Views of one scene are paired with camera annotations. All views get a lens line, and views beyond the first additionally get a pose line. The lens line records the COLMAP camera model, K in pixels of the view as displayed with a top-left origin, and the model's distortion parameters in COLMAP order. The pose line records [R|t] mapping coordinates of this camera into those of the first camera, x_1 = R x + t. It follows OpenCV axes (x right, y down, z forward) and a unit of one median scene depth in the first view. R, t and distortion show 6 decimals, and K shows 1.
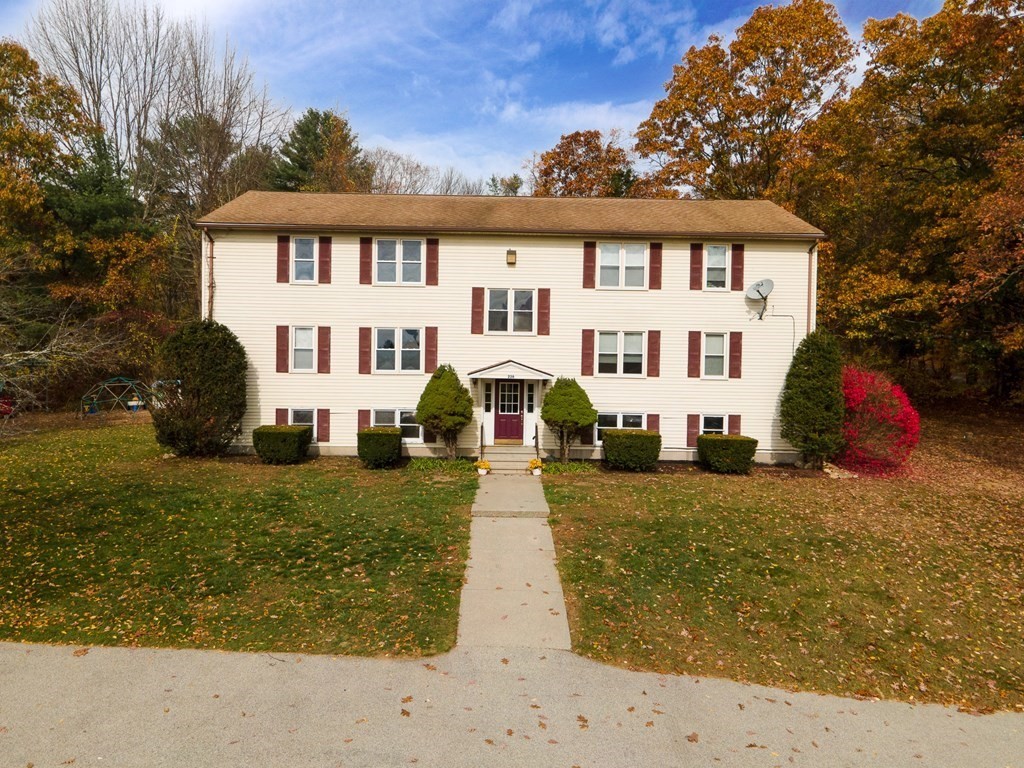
lens RADIAL K [[747.8, 0, 506.7], [0, 747.8, 379.8], [0, 0, 1]] dist [0.050185, -0.011835]
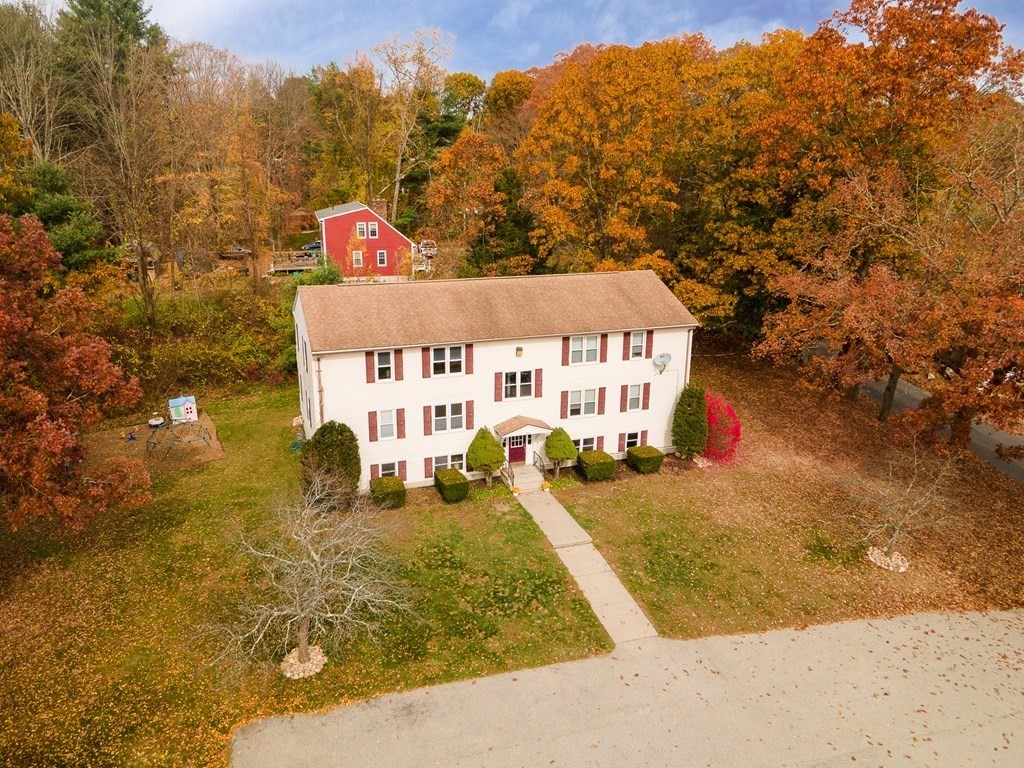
lens RADIAL K [[747.8, 0, 501.0], [0, 747.8, 379.2], [0, 0, 1]] dist [0.050185, -0.011835]
pose [[0.946777, -0.099189, 0.306227, -0.499555], [0.016383, 0.964955, 0.261903, -0.507967], [-0.321474, -0.242947, 0.915222, -0.394344]]
